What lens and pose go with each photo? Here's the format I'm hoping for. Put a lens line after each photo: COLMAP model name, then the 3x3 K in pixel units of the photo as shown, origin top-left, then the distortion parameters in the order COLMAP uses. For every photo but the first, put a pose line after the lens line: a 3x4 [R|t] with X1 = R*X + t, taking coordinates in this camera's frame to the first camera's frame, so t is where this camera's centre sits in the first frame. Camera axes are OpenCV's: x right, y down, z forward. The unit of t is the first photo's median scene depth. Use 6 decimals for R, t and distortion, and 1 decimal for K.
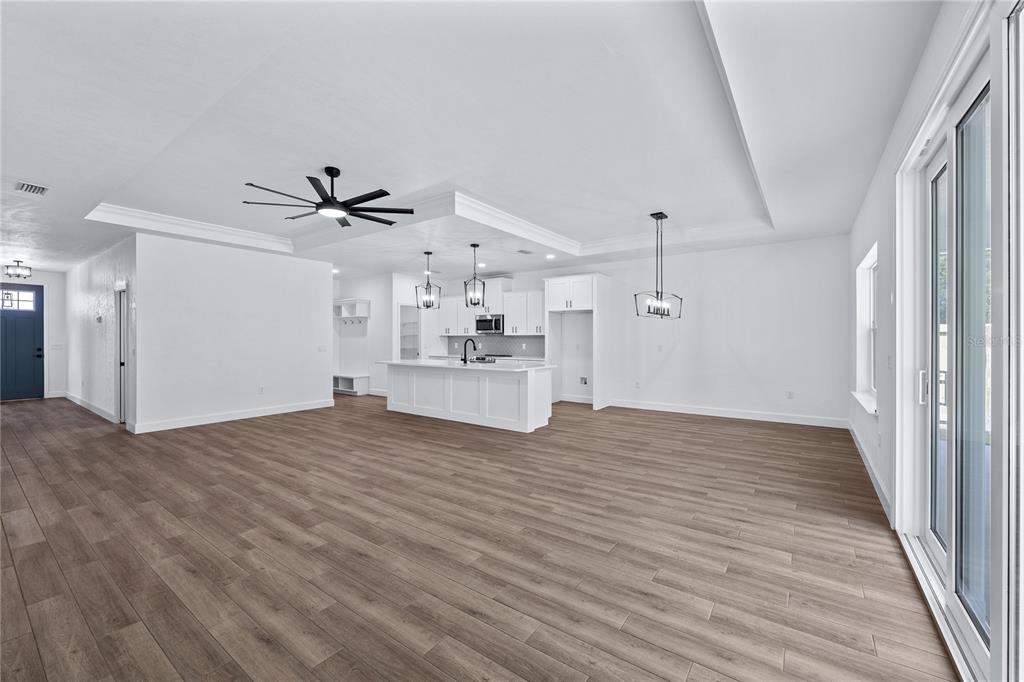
lens RADIAL K [[406.9, 0, 510.6], [0, 406.9, 338.3], [0, 0, 1]] dist [-0.009963, 0.000920]
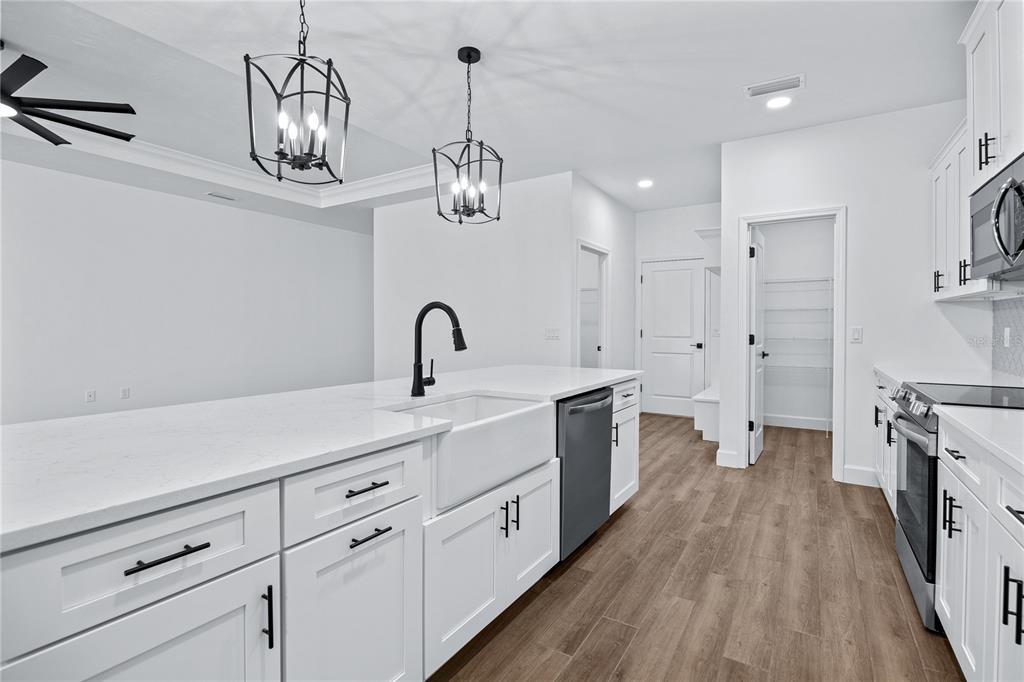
lens RADIAL K [[484.7, 0, 510.1], [0, 484.7, 324.0], [0, 0, 1]] dist [-0.010362, 0.000430]
pose [[0.082763, 0.007894, -0.996538, 0.210285], [-0.001258, 0.999969, 0.007816, 0.013120], [0.996569, 0.000606, 0.082770, 1.029735]]
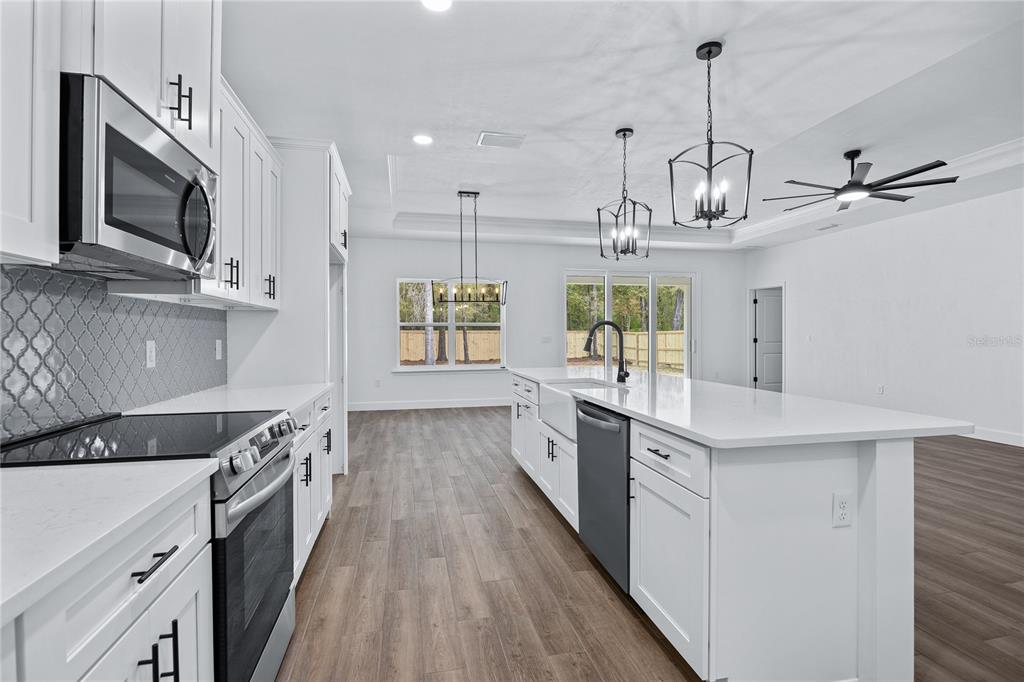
lens RADIAL K [[484.7, 0, 511.2], [0, 484.7, 333.6], [0, 0, 1]] dist [-0.010362, 0.000430]
pose [[-0.756109, 0.013035, 0.654316, -0.341793], [0.008671, 0.999913, -0.009900, 0.018066], [-0.654389, -0.001812, -0.756156, 1.430684]]
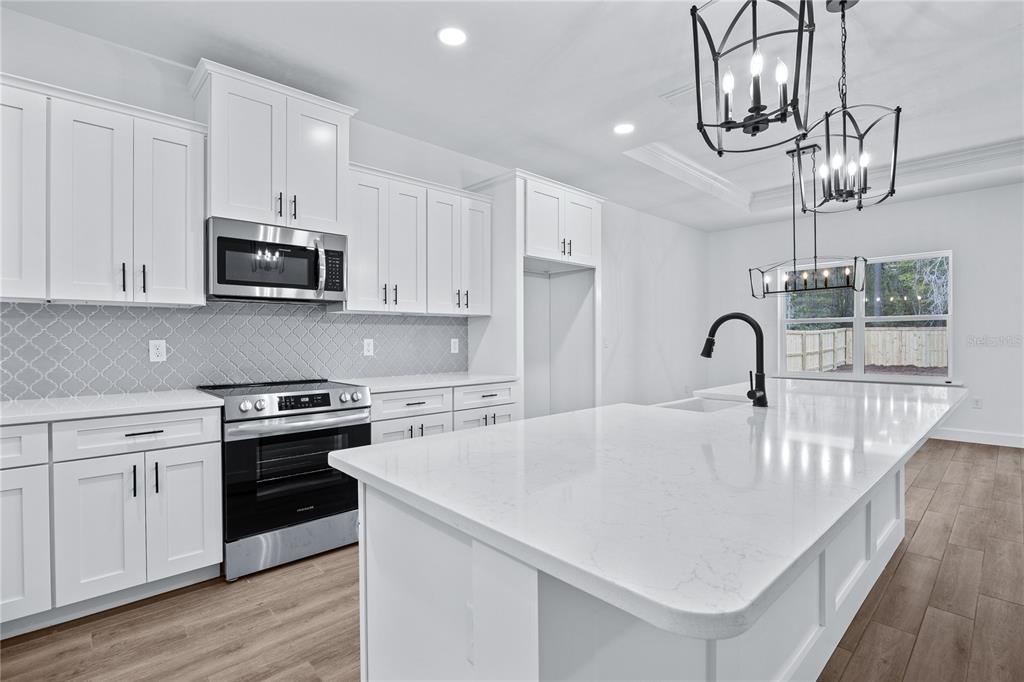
lens RADIAL K [[484.7, 0, 512.9], [0, 484.7, 343.0], [0, 0, 1]] dist [-0.010362, 0.000430]
pose [[0.178416, -0.011053, 0.983893, -0.447590], [0.000117, 0.999937, 0.011212, 0.016296], [-0.983955, -0.001885, 0.178406, 1.097200]]
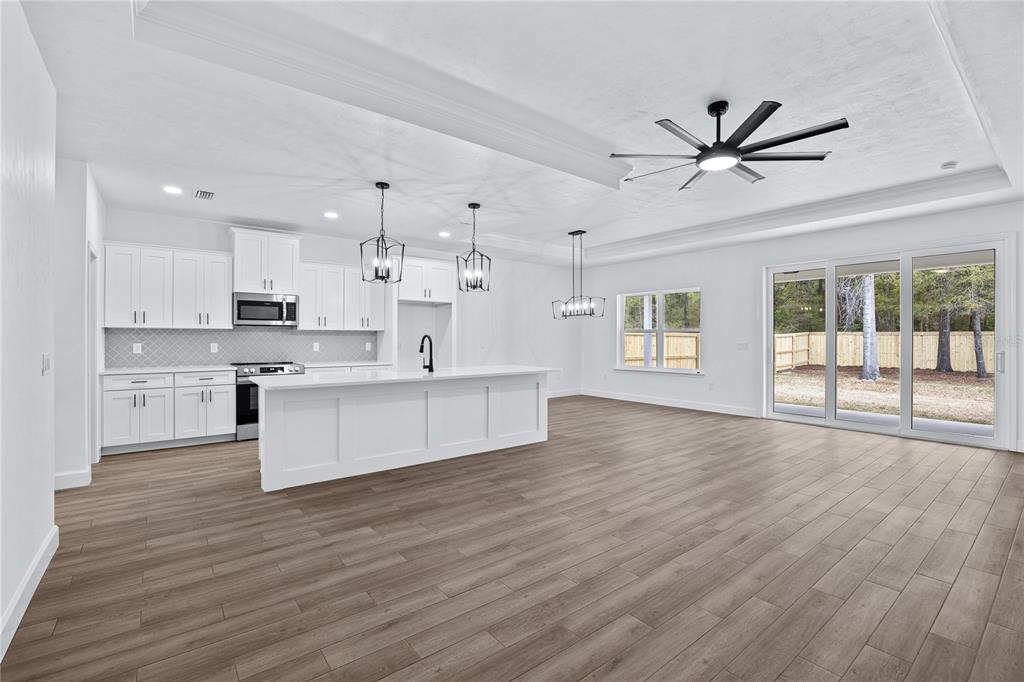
lens RADIAL K [[453.1, 0, 508.4], [0, 453.1, 340.4], [0, 0, 1]] dist [-0.008883, -0.000056]
pose [[0.272790, -0.004821, 0.962061, -0.788761], [-0.006120, 0.999959, 0.006747, 0.003790], [-0.962054, -0.007728, 0.272749, 0.675912]]
